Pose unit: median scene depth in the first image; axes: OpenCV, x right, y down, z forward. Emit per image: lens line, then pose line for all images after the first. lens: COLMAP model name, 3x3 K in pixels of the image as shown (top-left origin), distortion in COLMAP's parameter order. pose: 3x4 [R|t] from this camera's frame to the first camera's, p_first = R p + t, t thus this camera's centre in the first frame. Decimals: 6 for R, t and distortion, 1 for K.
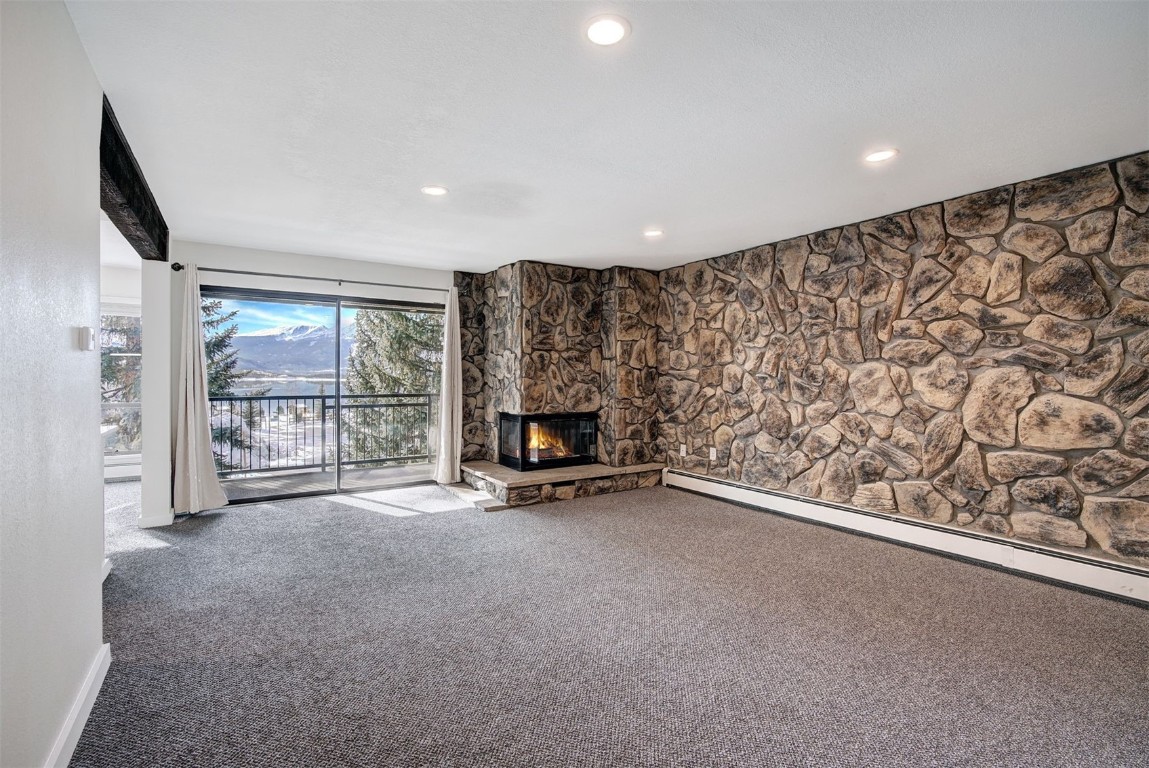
lens RADIAL K [[521.3, 0, 574.5], [0, 521.3, 384.0], [0, 0, 1]] dist [-0.001173, -0.000110]
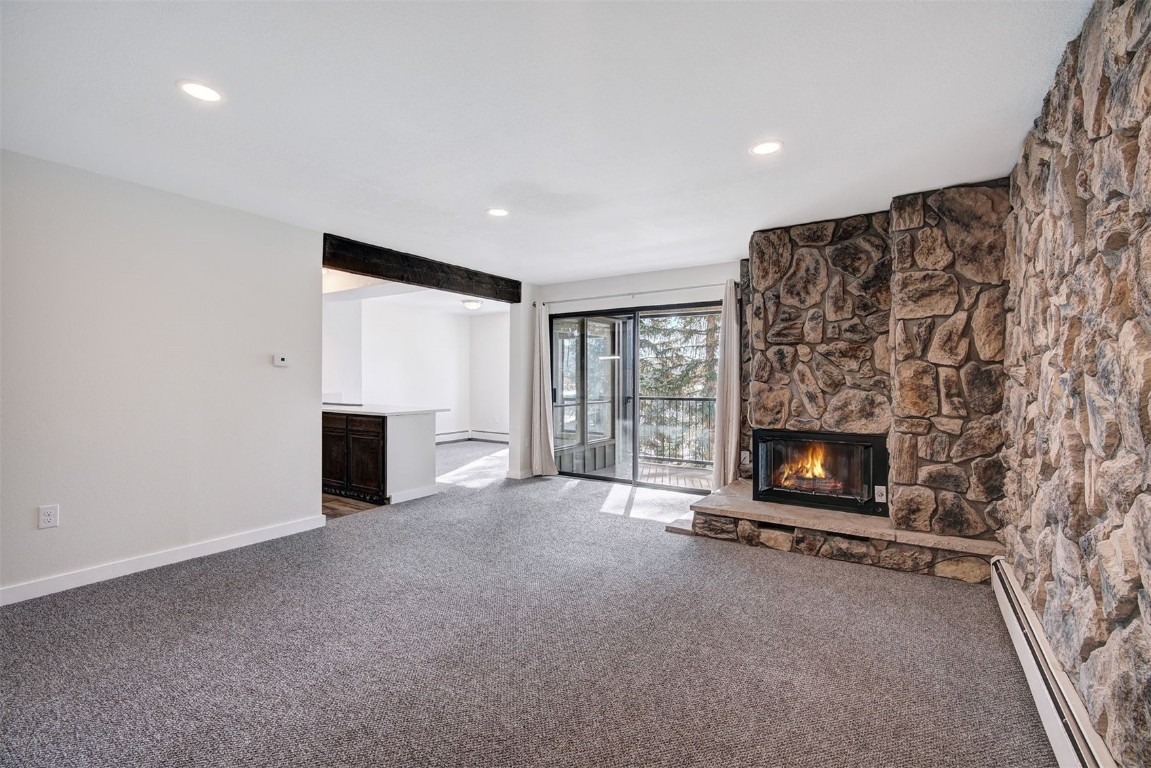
lens RADIAL K [[516.1, 0, 575.5], [0, 516.1, 384.0], [0, 0, 1]] dist [0.000106, -0.000183]
pose [[0.403012, 0.006250, -0.915173, 0.541506], [-0.017610, 0.999845, -0.000926, -0.001879], [0.915025, 0.016489, 0.403059, 0.468943]]
